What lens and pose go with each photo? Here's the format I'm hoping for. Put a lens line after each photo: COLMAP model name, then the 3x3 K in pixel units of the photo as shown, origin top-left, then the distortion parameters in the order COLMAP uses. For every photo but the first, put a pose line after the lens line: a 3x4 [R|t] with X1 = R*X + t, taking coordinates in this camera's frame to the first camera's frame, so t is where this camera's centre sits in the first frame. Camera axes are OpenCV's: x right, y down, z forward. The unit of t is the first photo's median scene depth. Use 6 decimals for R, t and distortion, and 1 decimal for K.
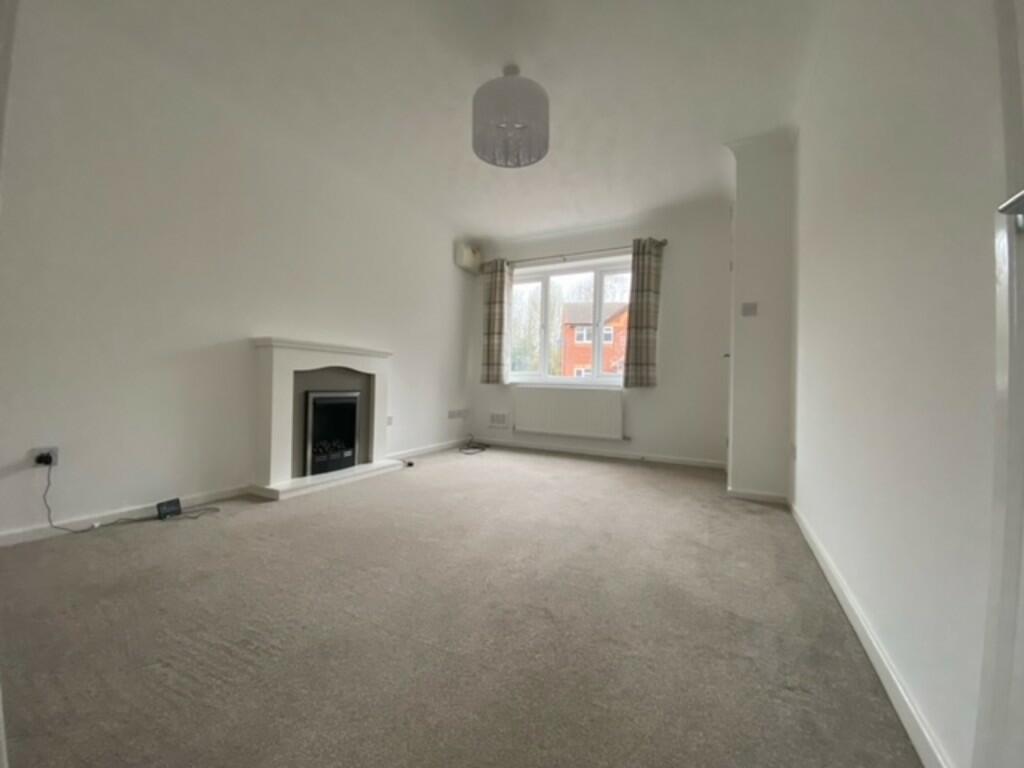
lens RADIAL K [[411.4, 0, 512.0], [0, 411.4, 384.0], [0, 0, 1]] dist [0.015748, -0.019353]
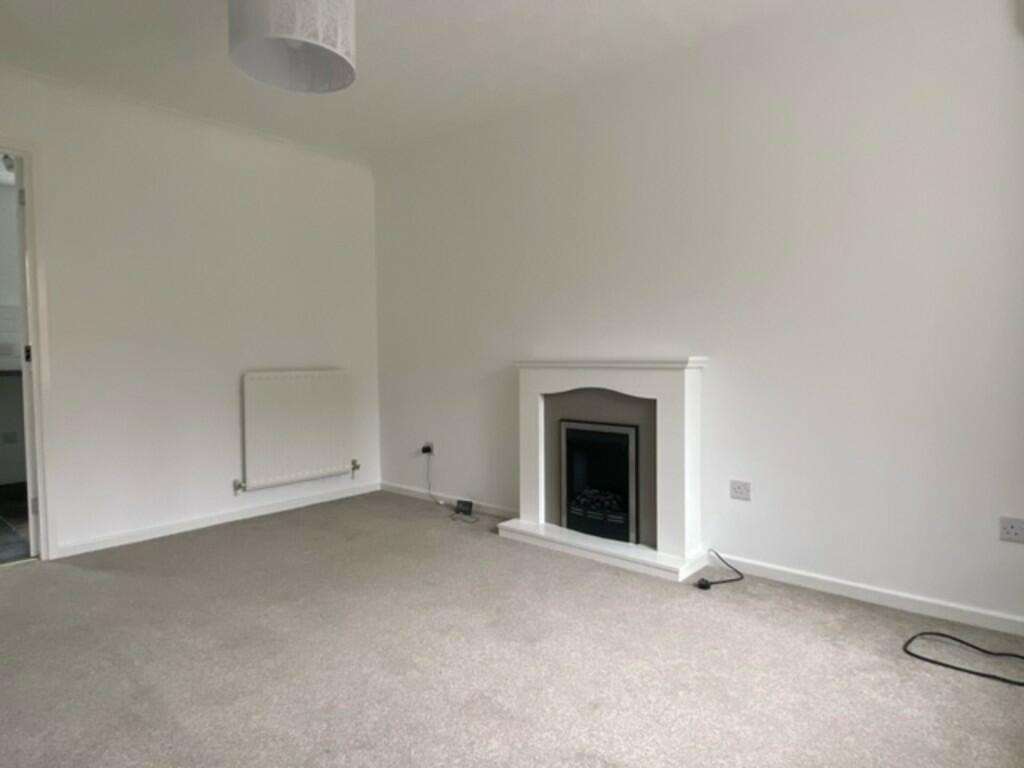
lens RADIAL K [[597.4, 0, 512.0], [0, 597.4, 384.0], [0, 0, 1]] dist [-0.000391, 0.000035]
pose [[-0.240122, -0.023950, -0.970447, 0.647372], [-0.041014, 0.999053, -0.014508, -0.030204], [0.969876, 0.036318, -0.240877, 1.182087]]
